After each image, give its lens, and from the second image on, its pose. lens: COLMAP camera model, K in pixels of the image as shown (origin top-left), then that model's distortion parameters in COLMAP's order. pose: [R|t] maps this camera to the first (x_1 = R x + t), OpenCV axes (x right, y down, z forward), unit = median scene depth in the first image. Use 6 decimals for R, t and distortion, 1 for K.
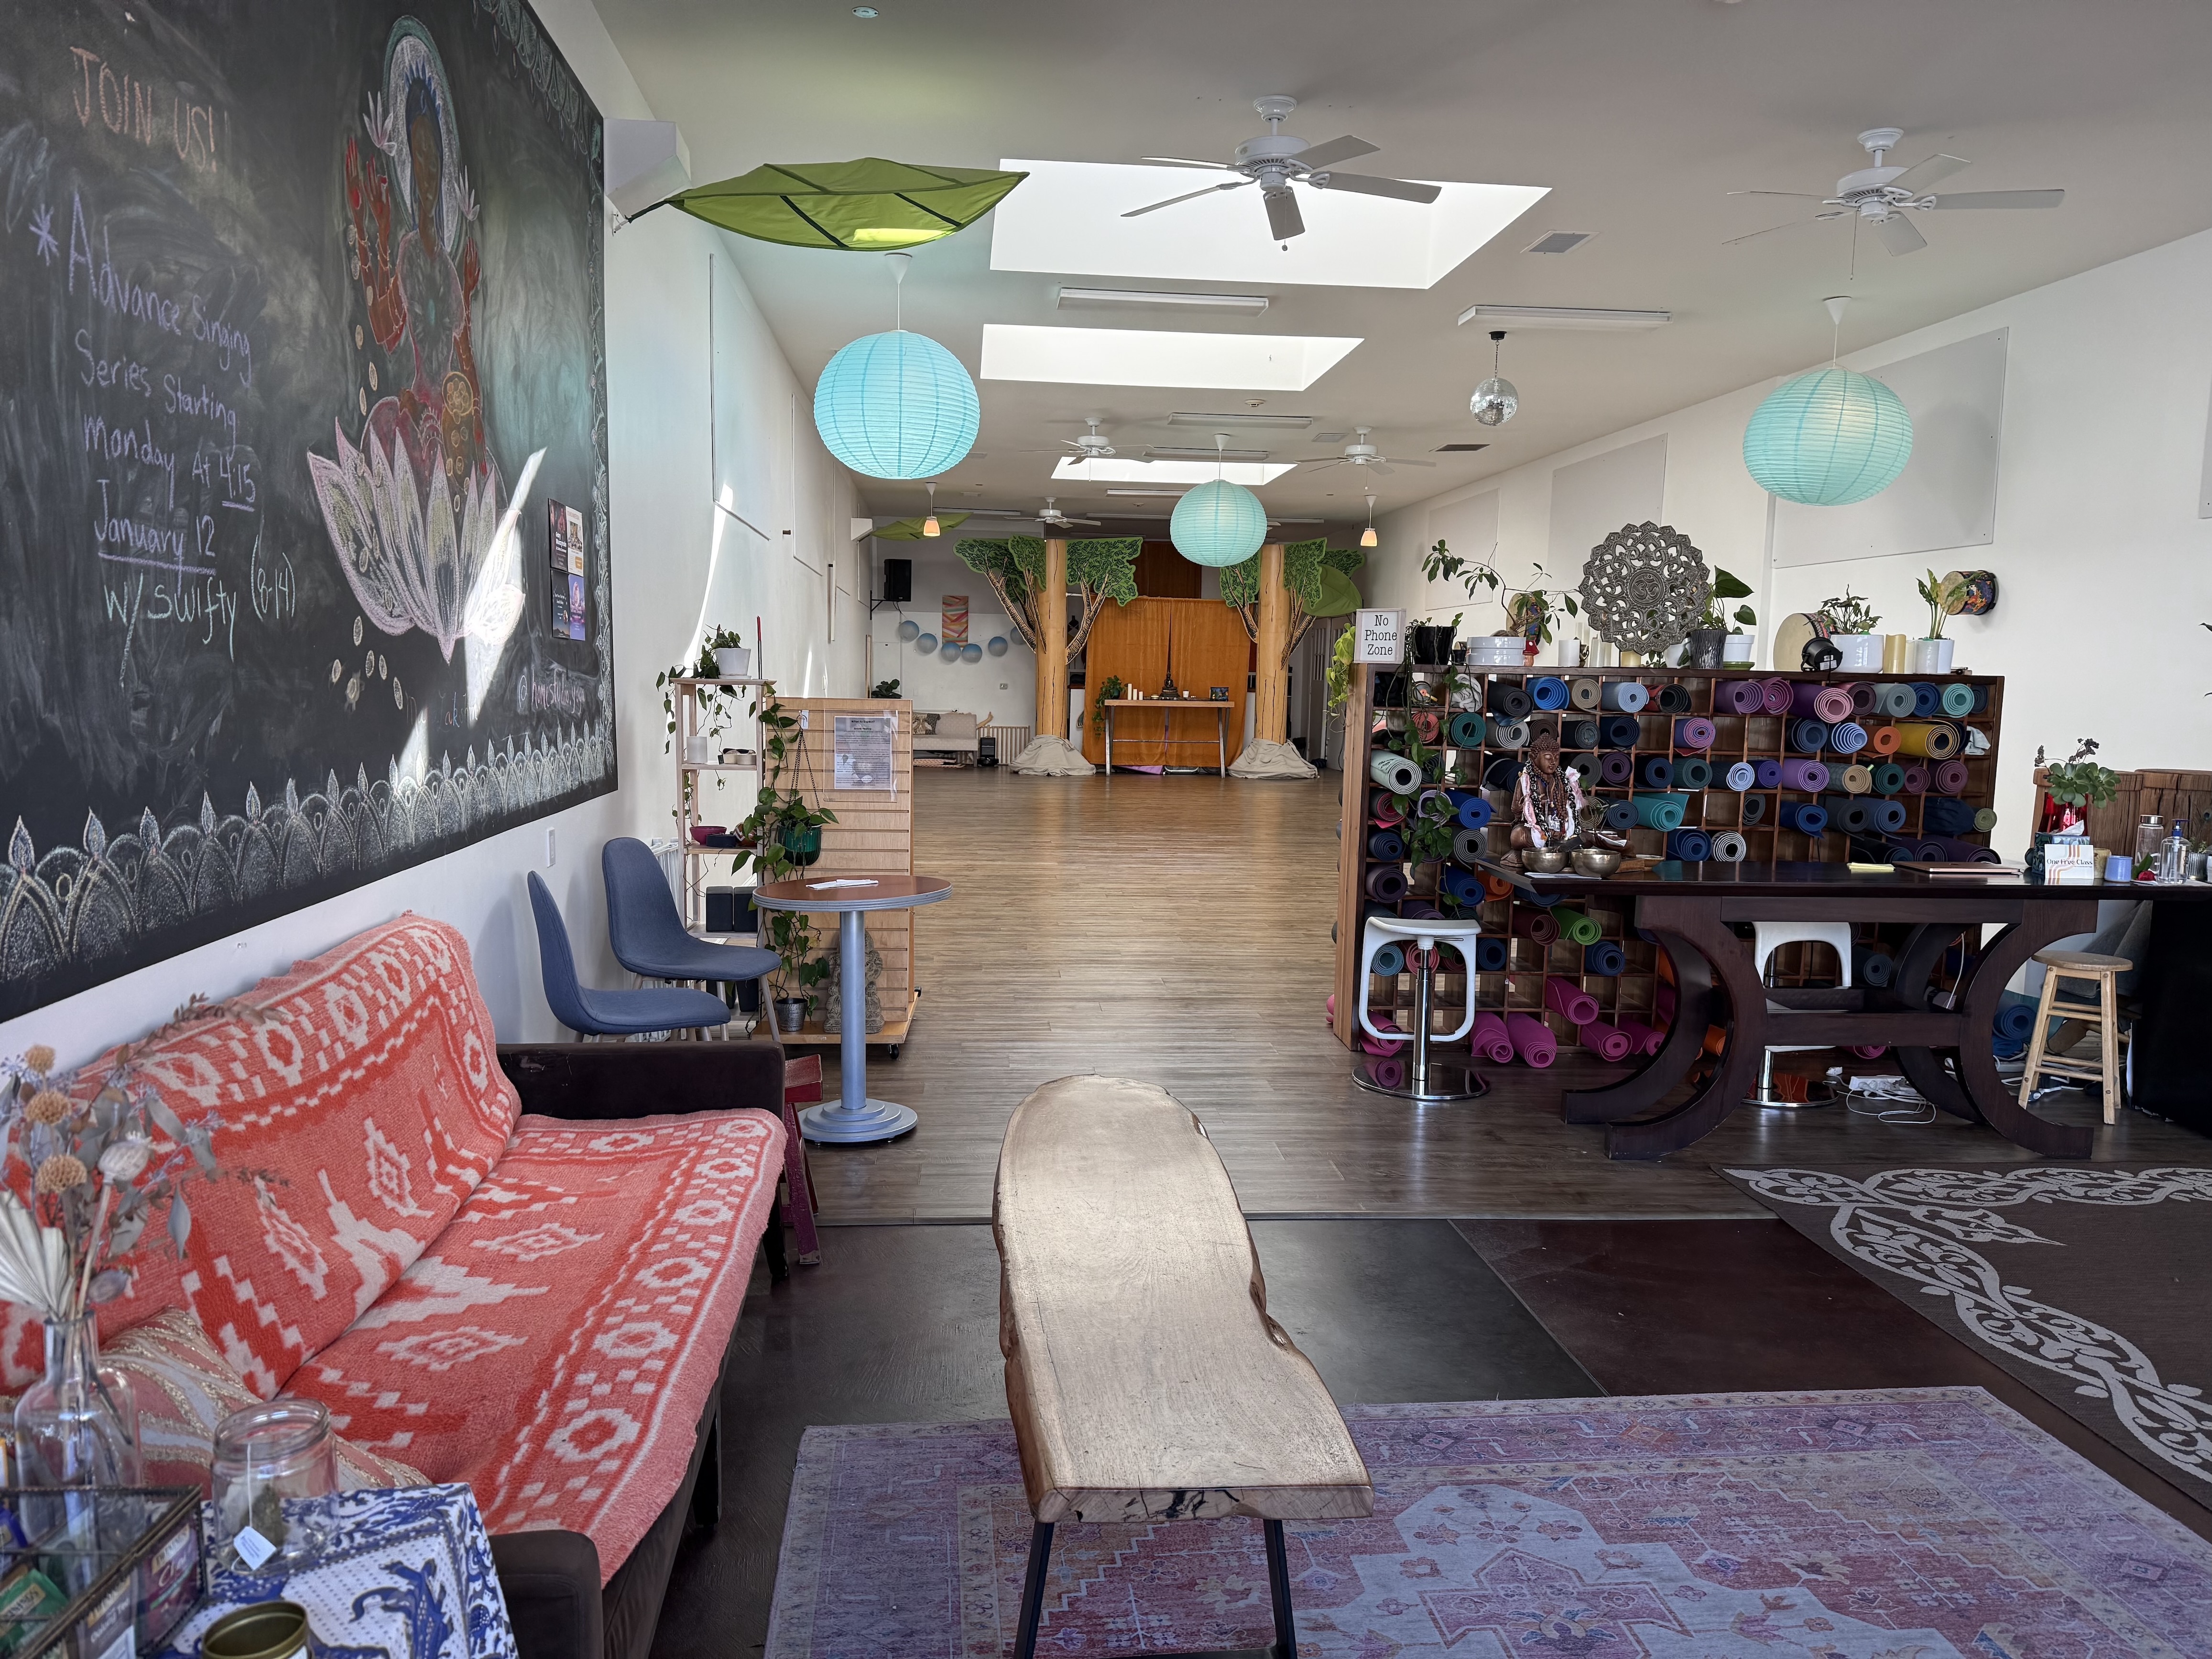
lens RADIAL K [[1572.6, 0, 1103.2], [0, 1572.6, 833.4], [0, 0, 1]] dist [0.043165, -0.016926]
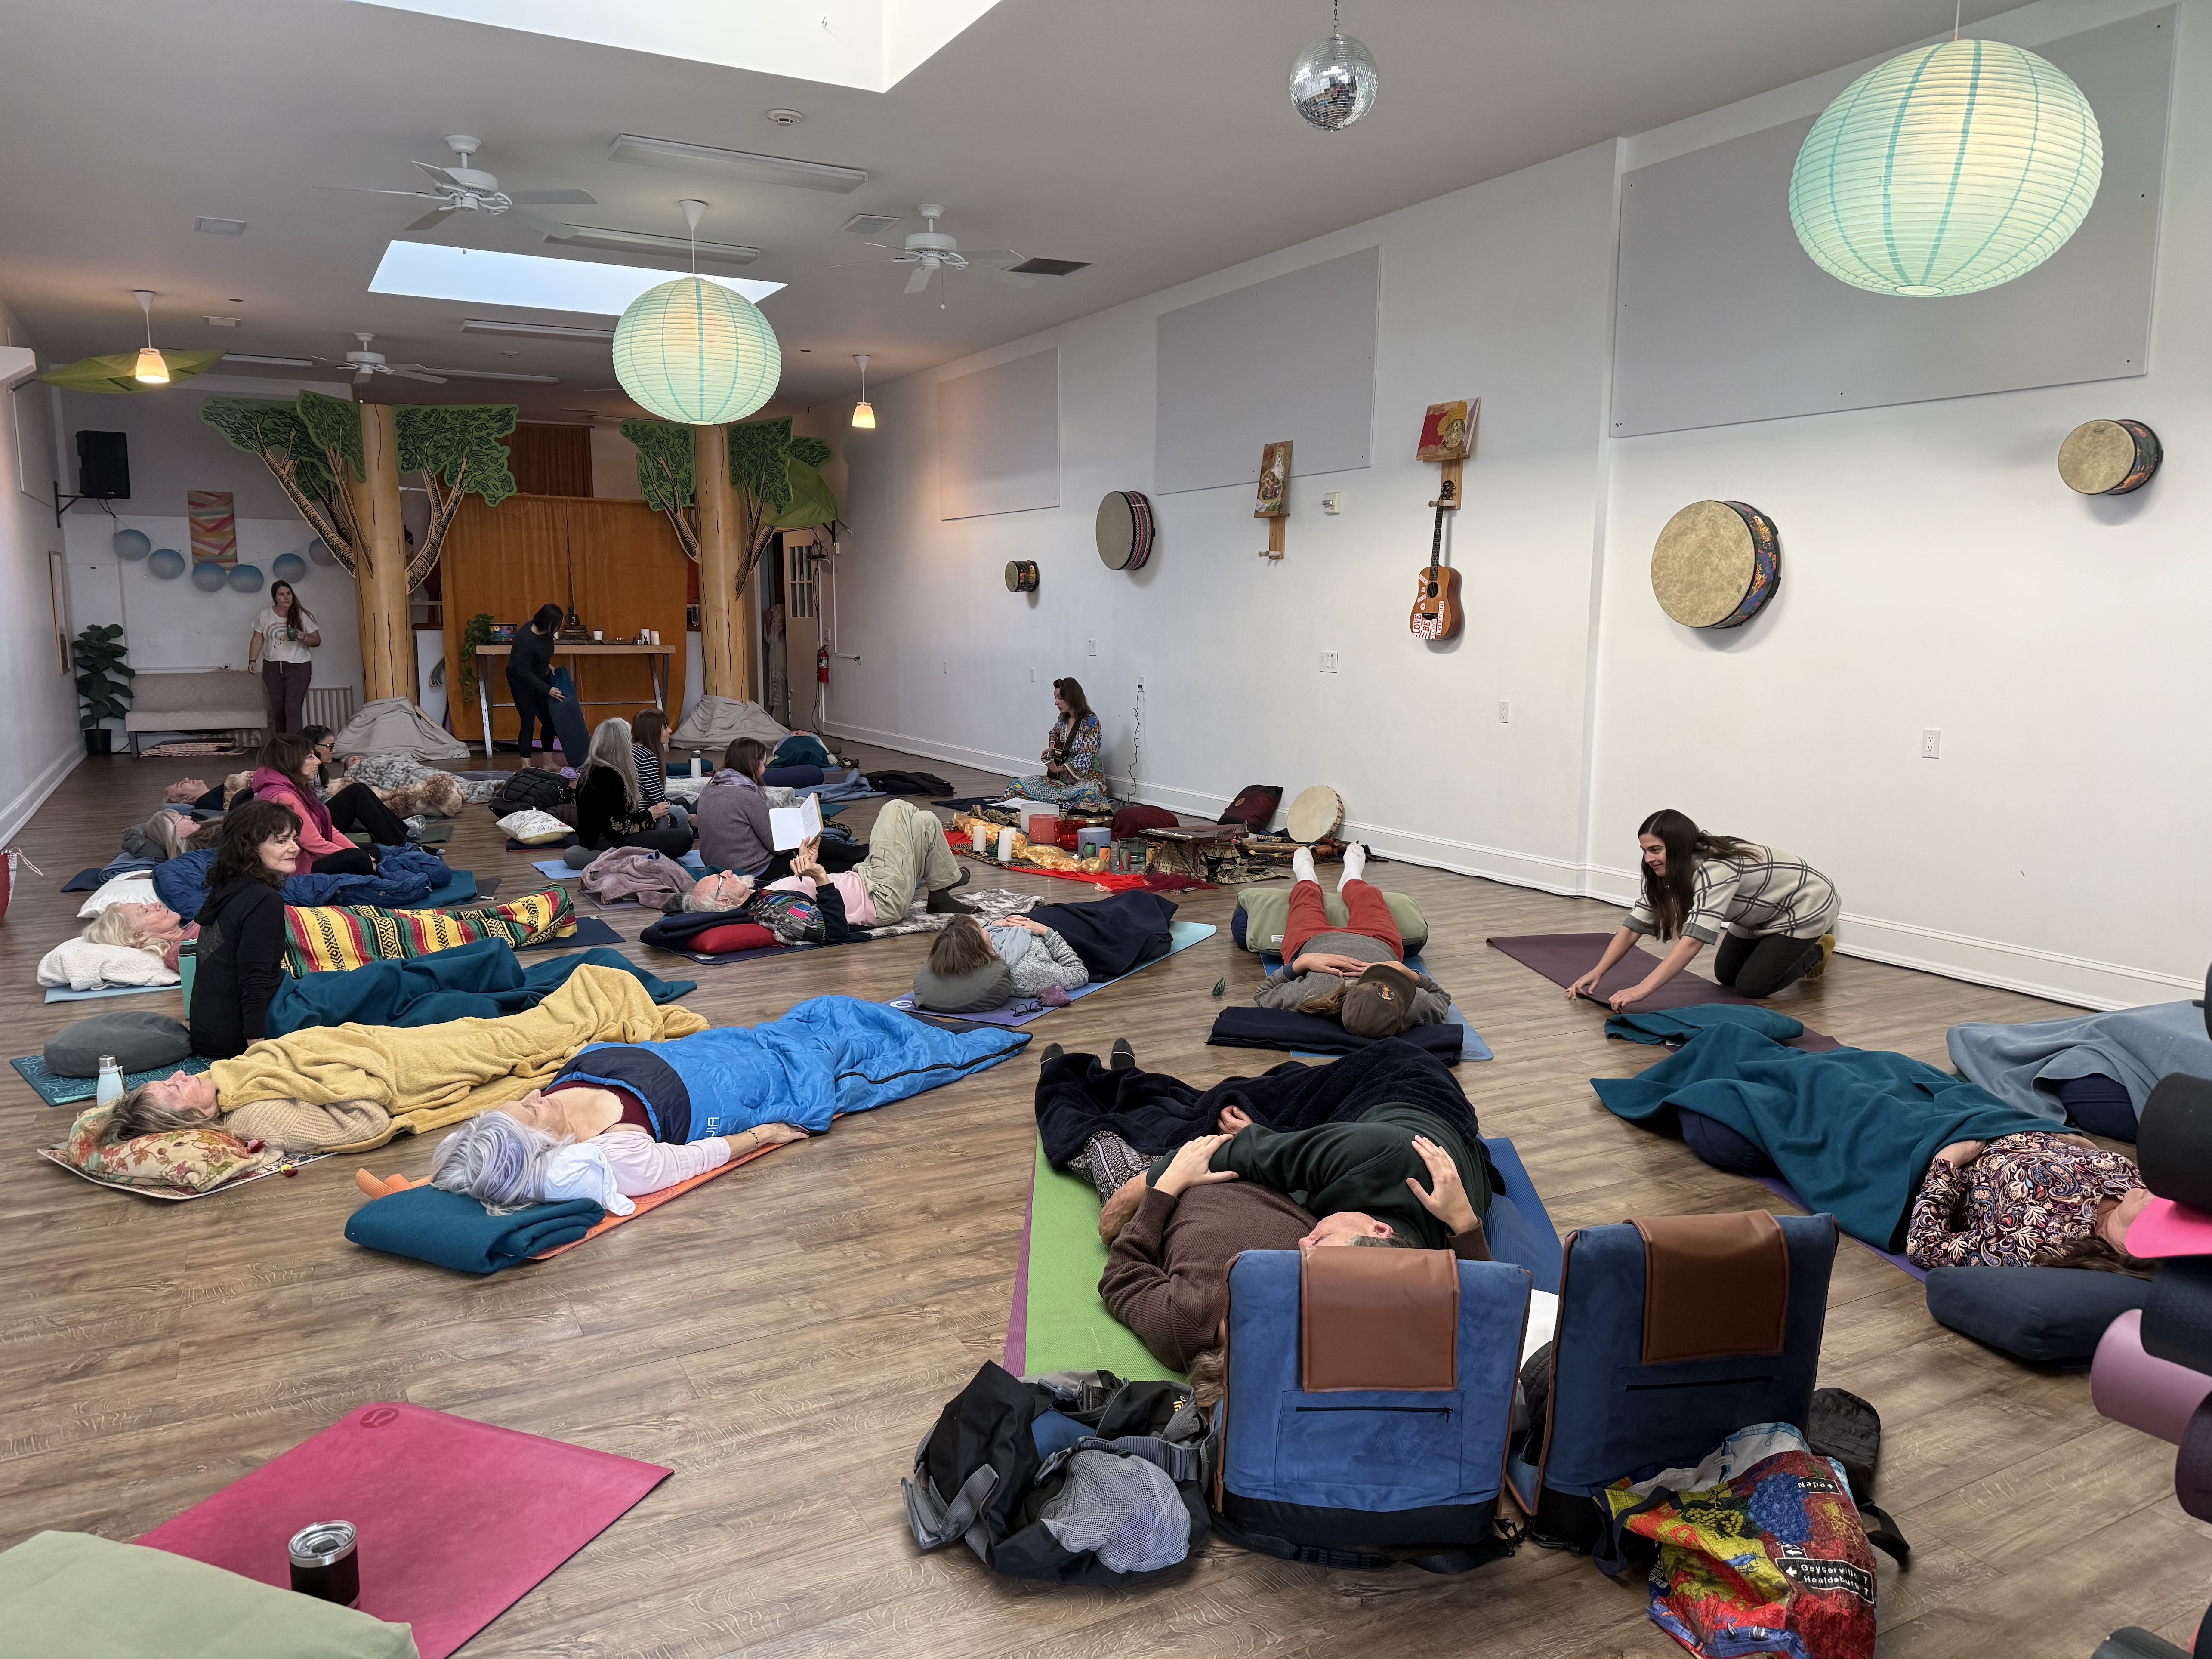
lens RADIAL K [[1572.5, 0, 1108.8], [0, 1572.5, 823.4], [0, 0, 1]] dist [0.043165, -0.016926]
pose [[0.917571, -0.068437, 0.391638, -0.021215], [0.052936, 0.997333, 0.050256, -0.028139], [-0.394033, -0.025382, 0.918746, 0.258209]]
